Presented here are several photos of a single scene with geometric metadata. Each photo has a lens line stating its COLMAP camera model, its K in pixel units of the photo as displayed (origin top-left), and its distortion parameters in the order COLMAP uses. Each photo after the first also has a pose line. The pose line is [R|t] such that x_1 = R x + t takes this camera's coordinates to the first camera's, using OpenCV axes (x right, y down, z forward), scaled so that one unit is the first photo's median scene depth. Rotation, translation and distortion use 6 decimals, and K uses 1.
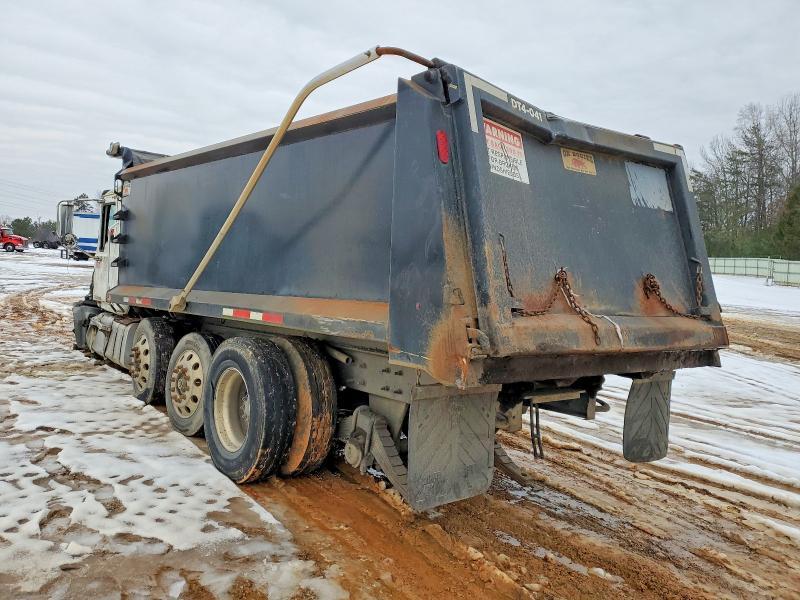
lens RADIAL K [[618.0, 0, 400.0], [0, 618.0, 300.0], [0, 0, 1]] dist [0.032643, 0.000818]
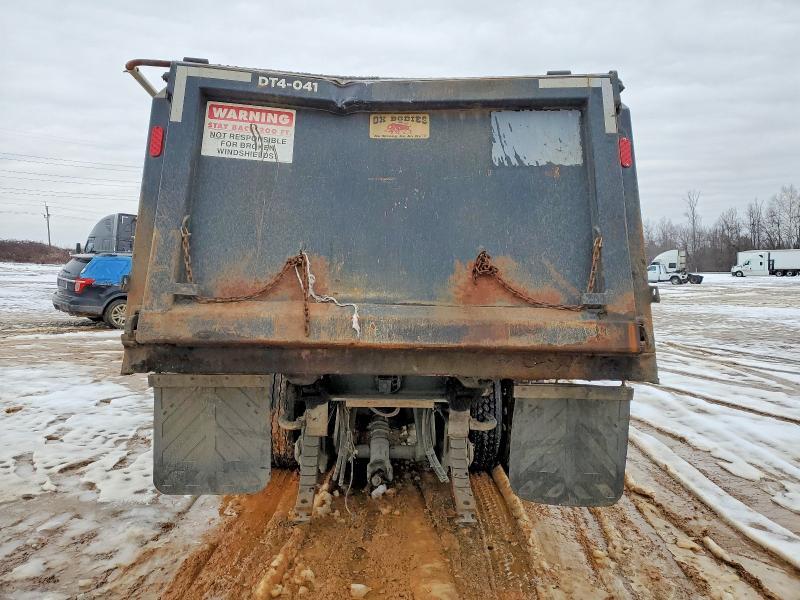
lens RADIAL K [[613.0, 0, 400.2], [0, 613.0, 326.1], [0, 0, 1]] dist [0.007682, 0.000105]
pose [[0.793700, -0.013519, -0.608159, 0.844945], [0.009659, 0.999907, -0.009622, 0.060819], [0.608233, 0.001763, 0.793757, 0.362248]]
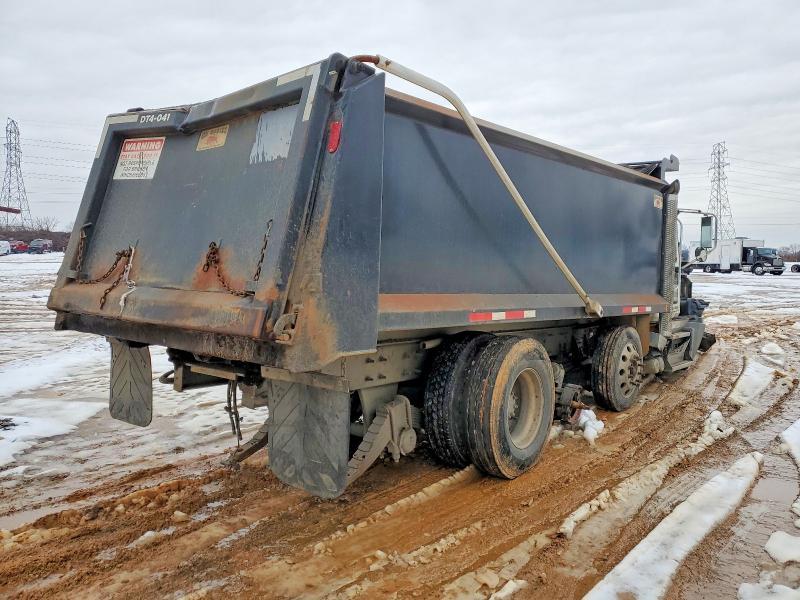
lens RADIAL K [[618.0, 0, 400.0], [0, 618.0, 300.0], [0, 0, 1]] dist [0.032643, 0.000818]
pose [[0.225024, -0.001831, -0.974351, 1.426021], [-0.038243, 0.999211, -0.010710, 0.040788], [0.973602, 0.039672, 0.224777, 1.151983]]
